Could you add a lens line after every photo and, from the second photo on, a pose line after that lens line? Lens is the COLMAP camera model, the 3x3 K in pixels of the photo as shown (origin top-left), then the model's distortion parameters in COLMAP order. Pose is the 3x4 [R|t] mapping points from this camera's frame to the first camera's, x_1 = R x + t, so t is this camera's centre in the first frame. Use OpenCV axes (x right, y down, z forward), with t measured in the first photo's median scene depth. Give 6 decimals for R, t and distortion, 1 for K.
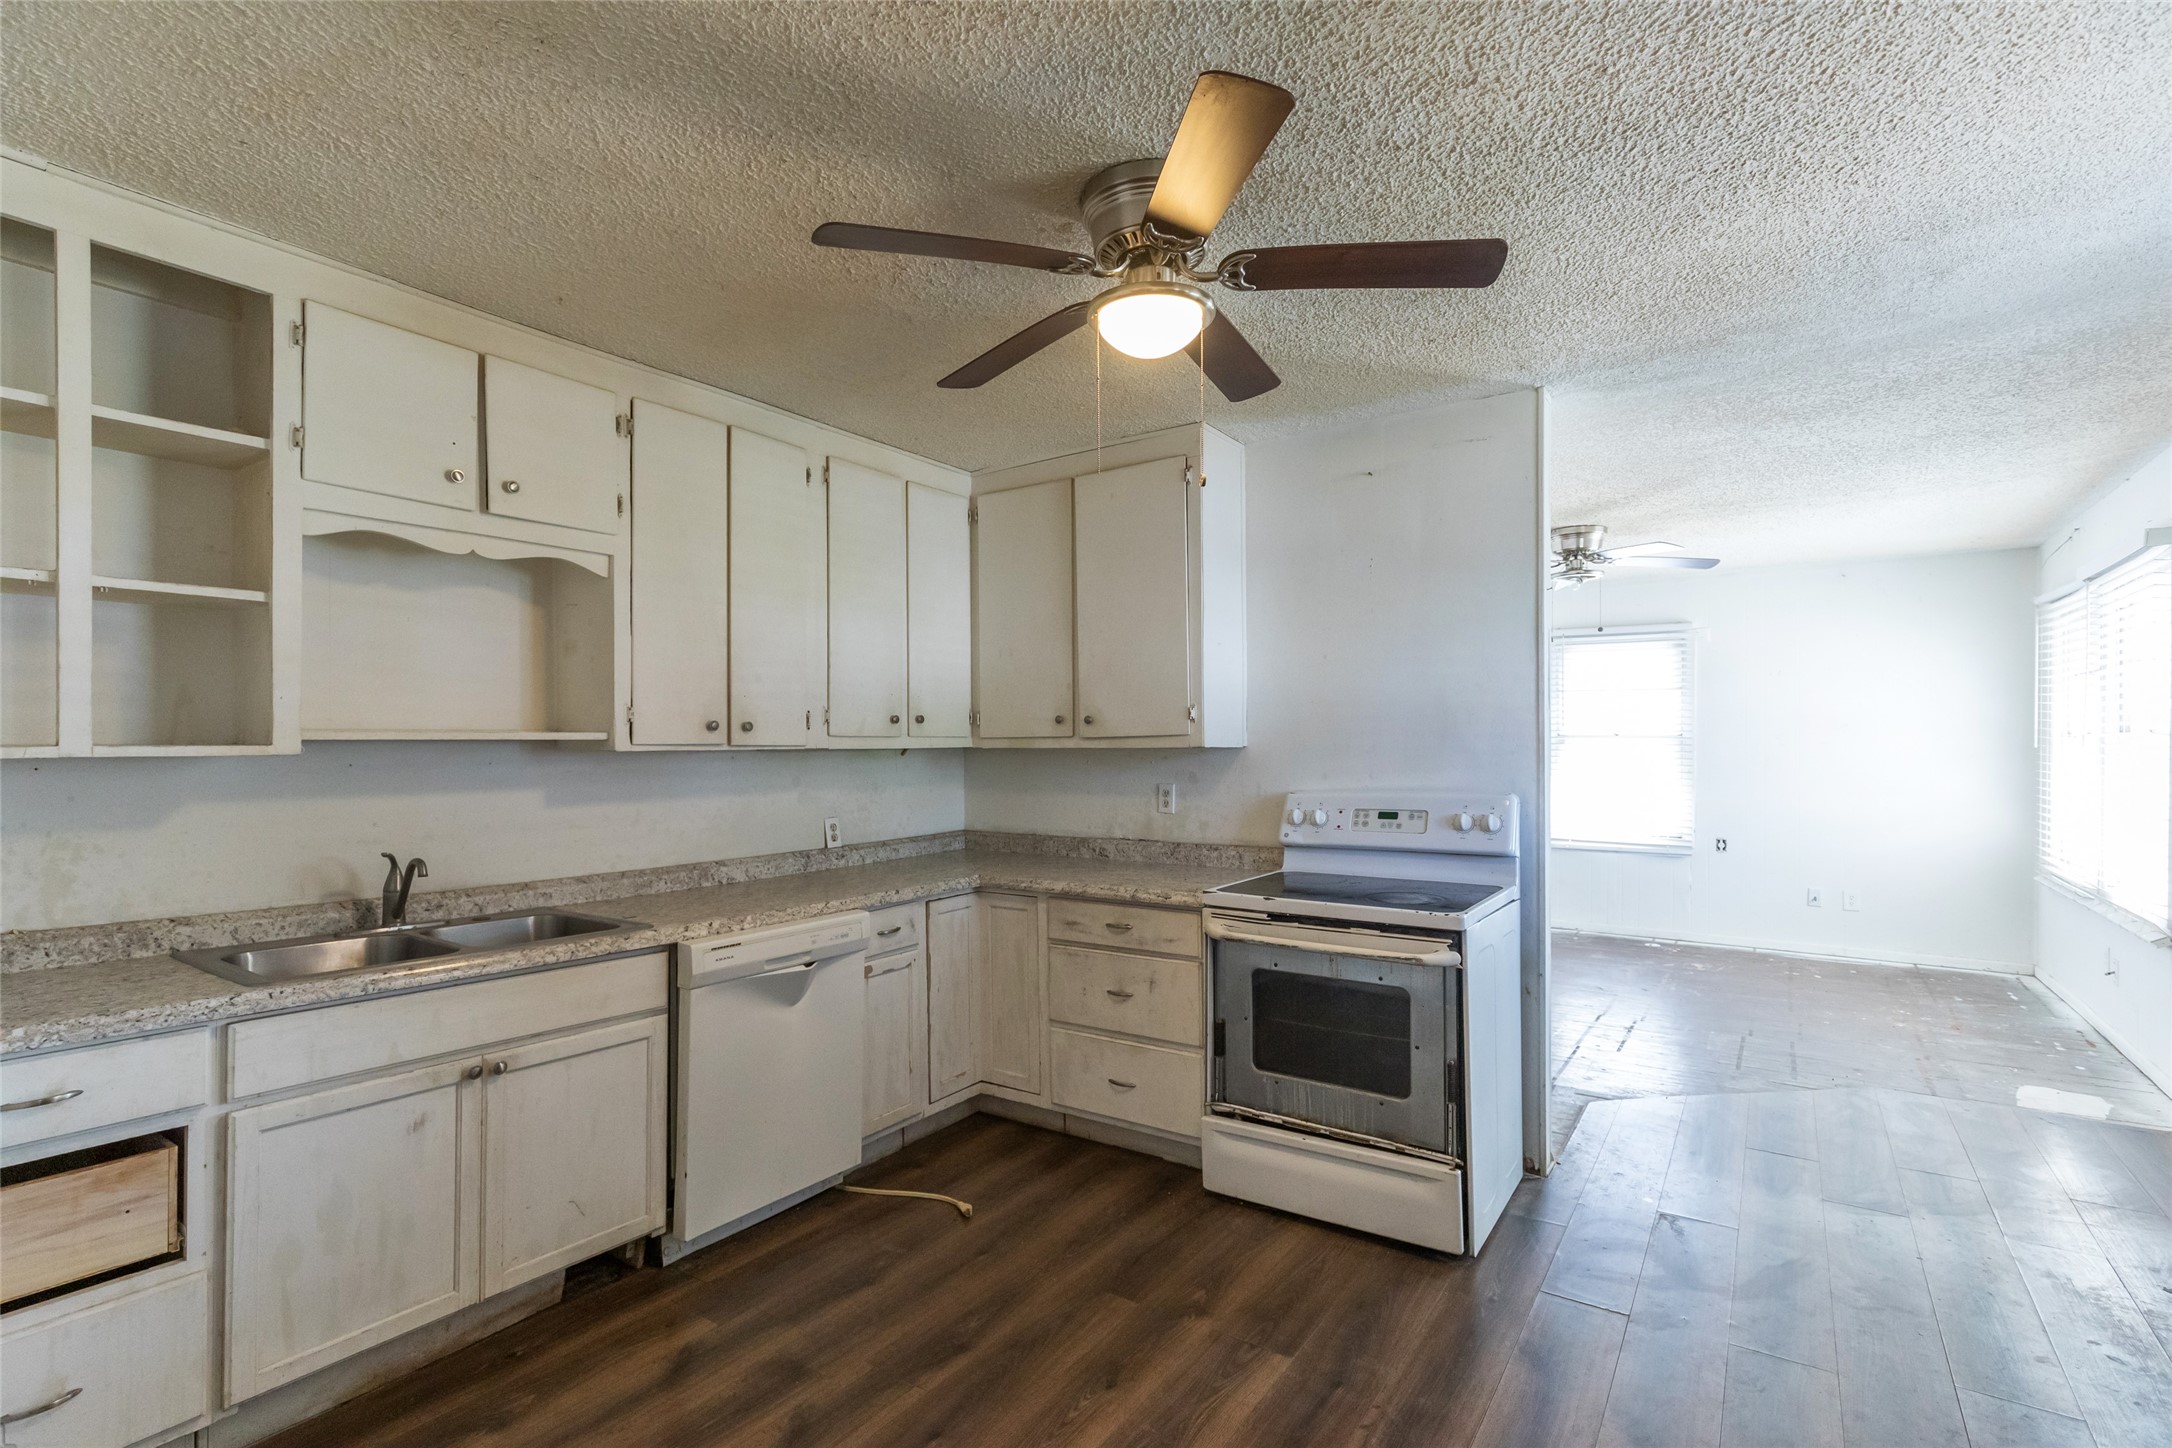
lens RADIAL K [[988.0, 0, 1104.5], [0, 988.0, 740.9], [0, 0, 1]] dist [0.009669, -0.003108]
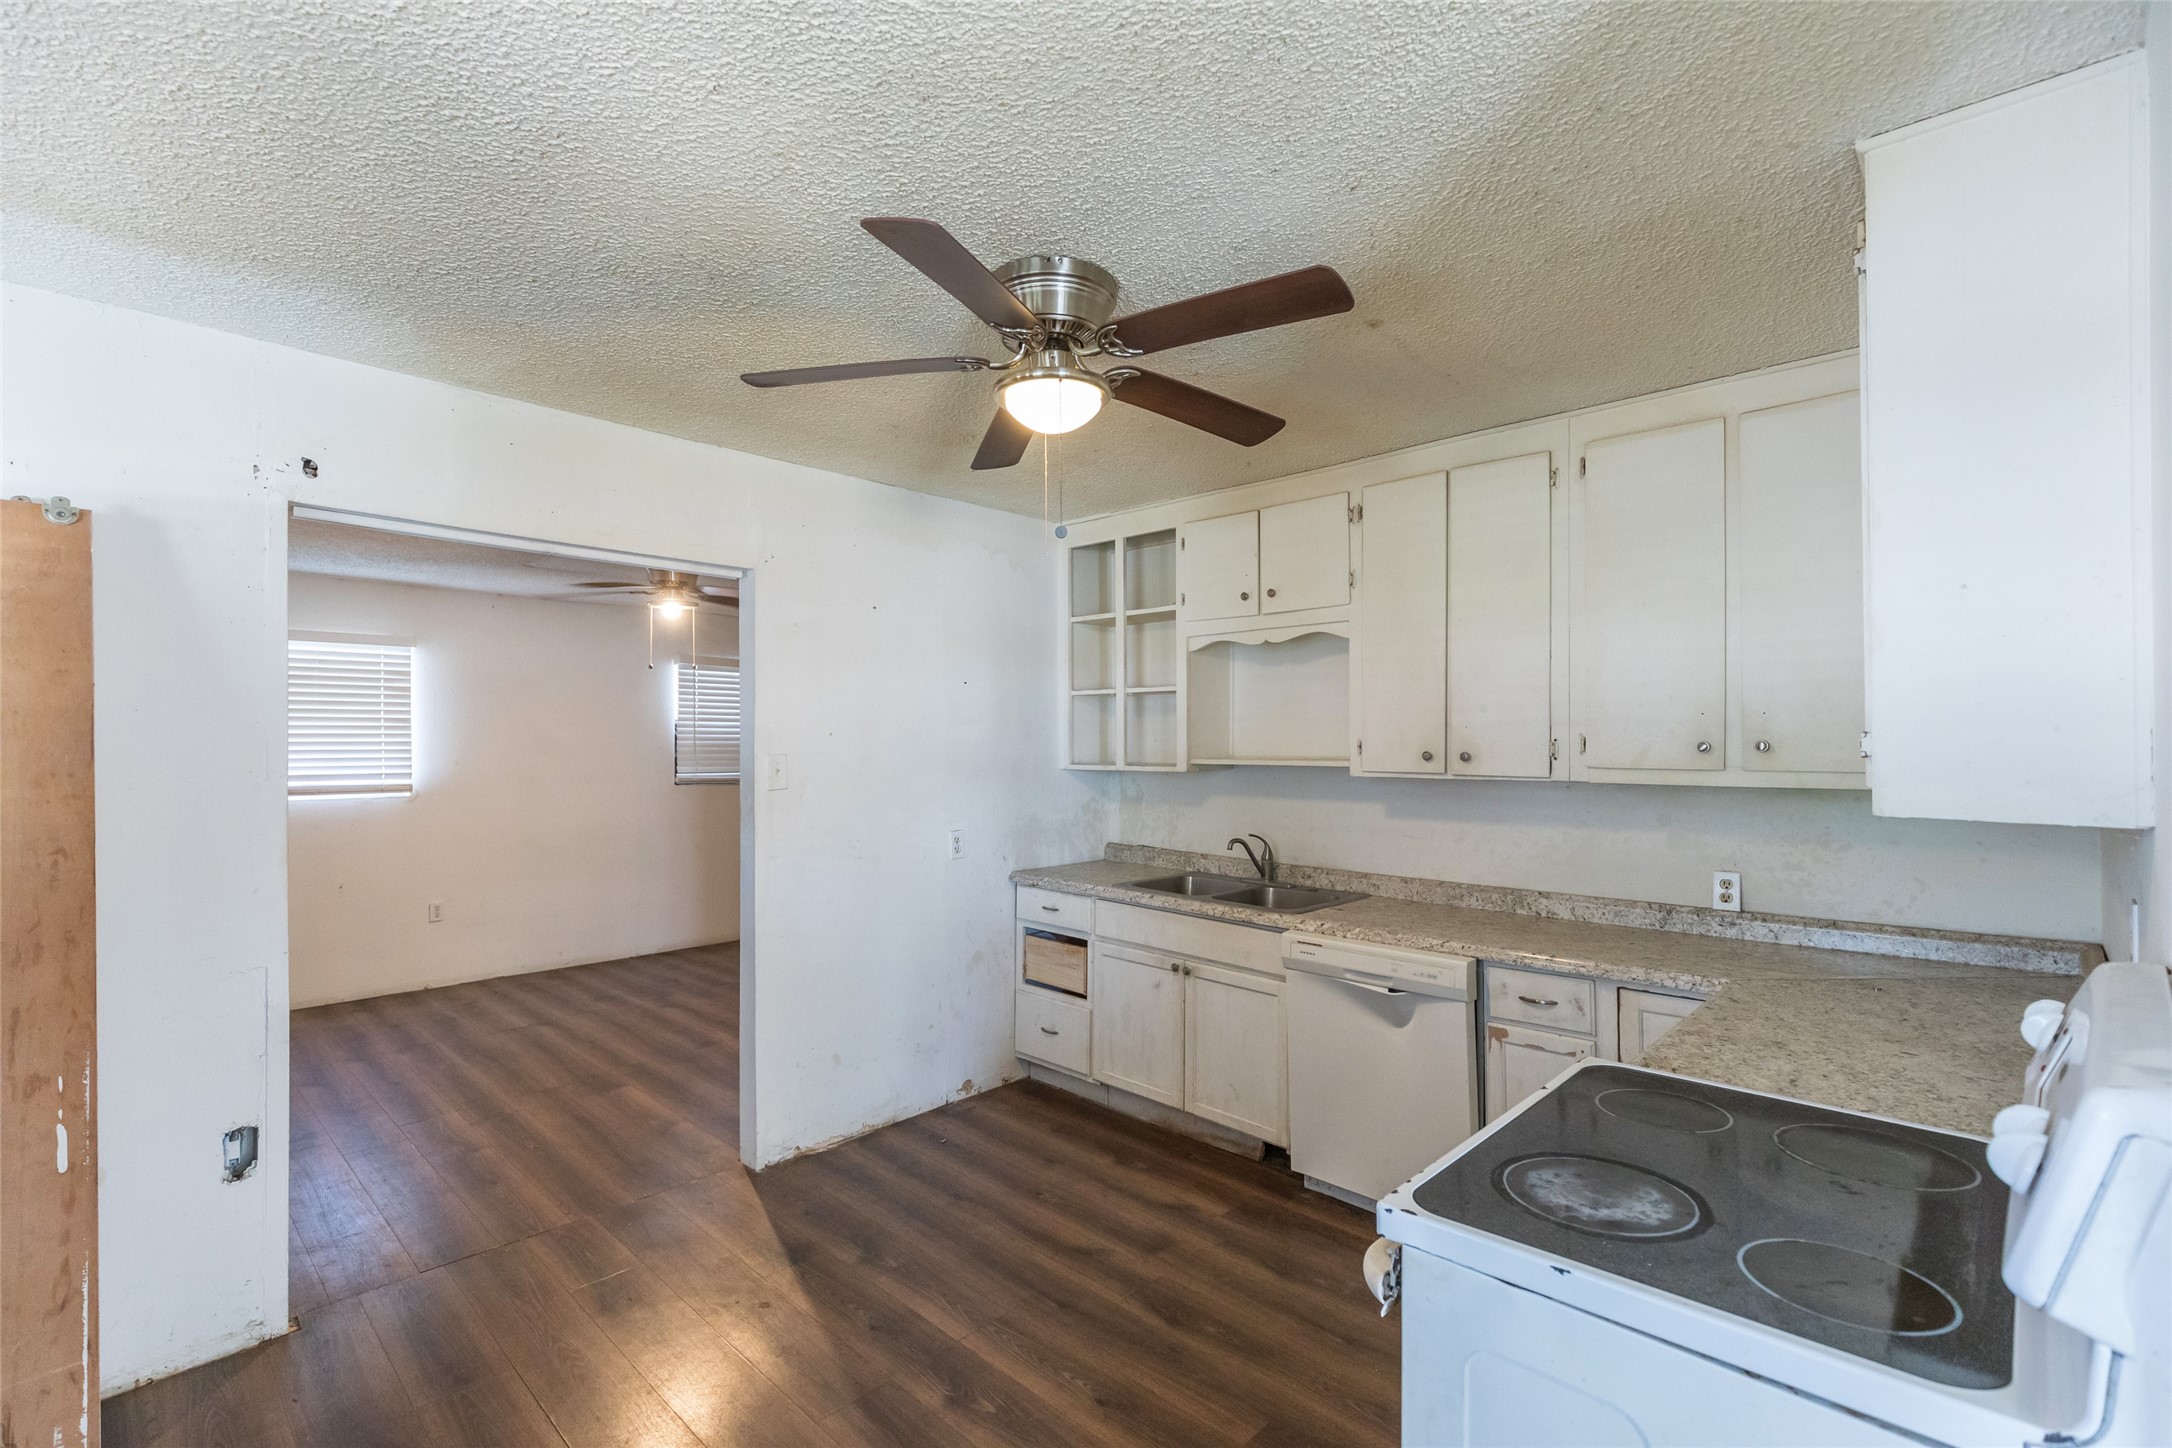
lens RADIAL K [[988.0, 0, 1083.2], [0, 988.0, 728.9], [0, 0, 1]] dist [0.009669, -0.003108]
pose [[-0.177572, -0.008049, -0.984075, 0.716032], [0.003702, 0.999954, -0.008847, -0.035661], [0.984101, -0.005214, -0.177534, 0.801295]]
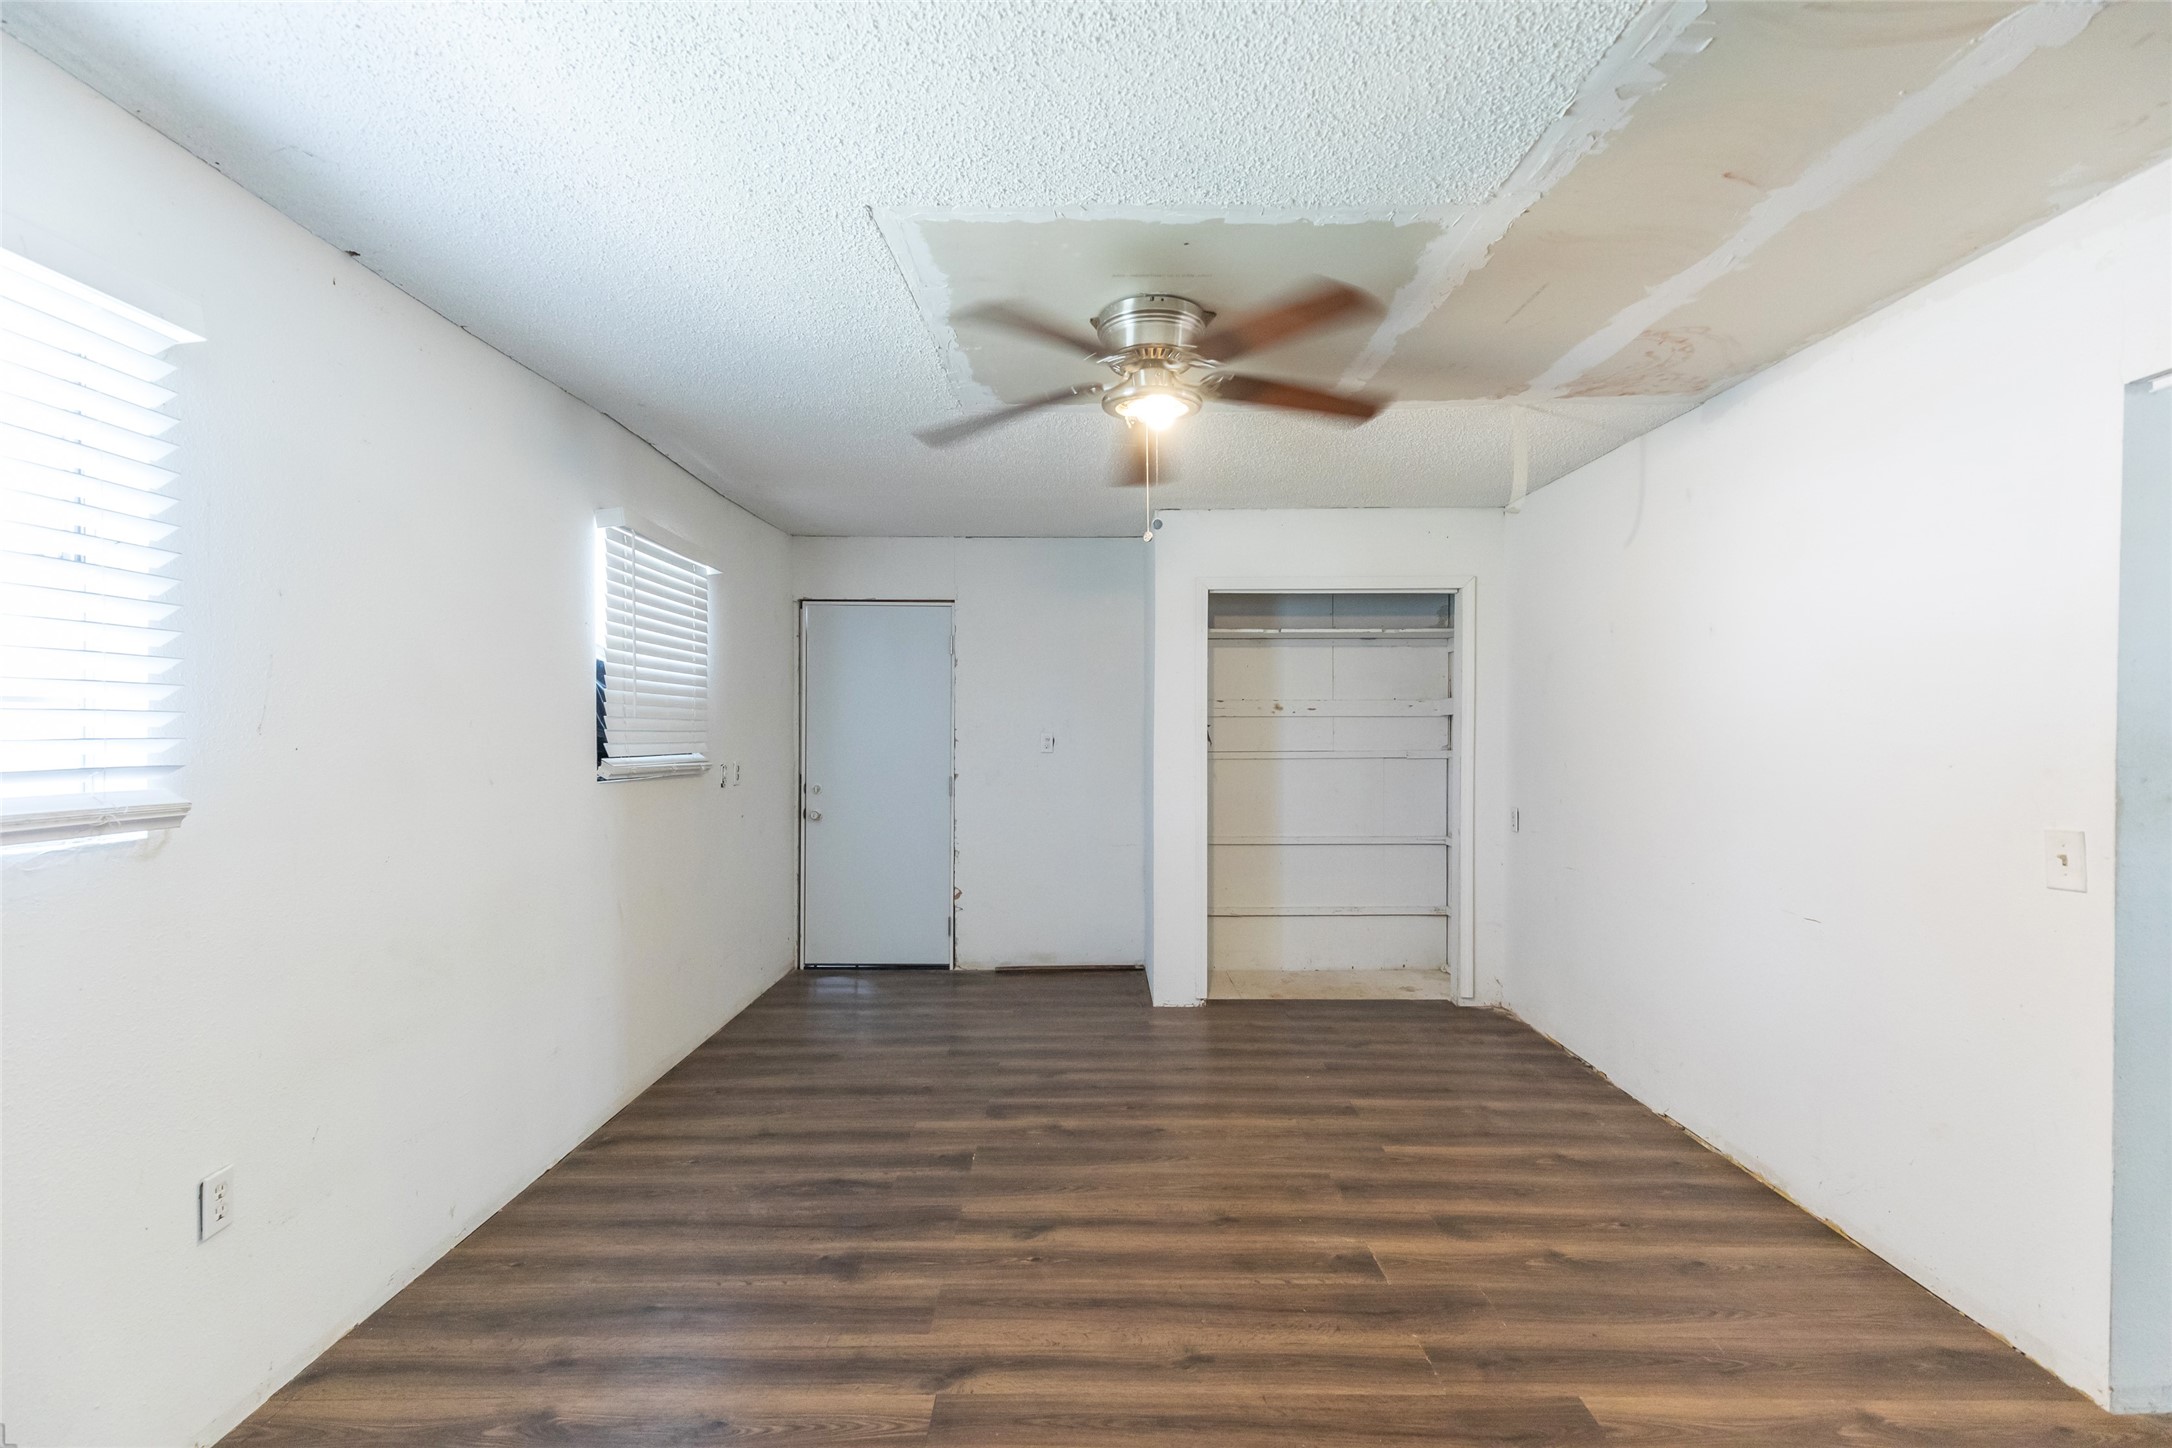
lens RADIAL K [[988.0, 0, 1074.4], [0, 988.0, 731.5], [0, 0, 1]] dist [0.009669, -0.003108]
pose [[0.562417, 0.016066, -0.826698, -0.180559], [-0.008526, 0.999871, 0.013631, -0.006671], [0.826810, -0.000618, 0.562481, -0.723260]]
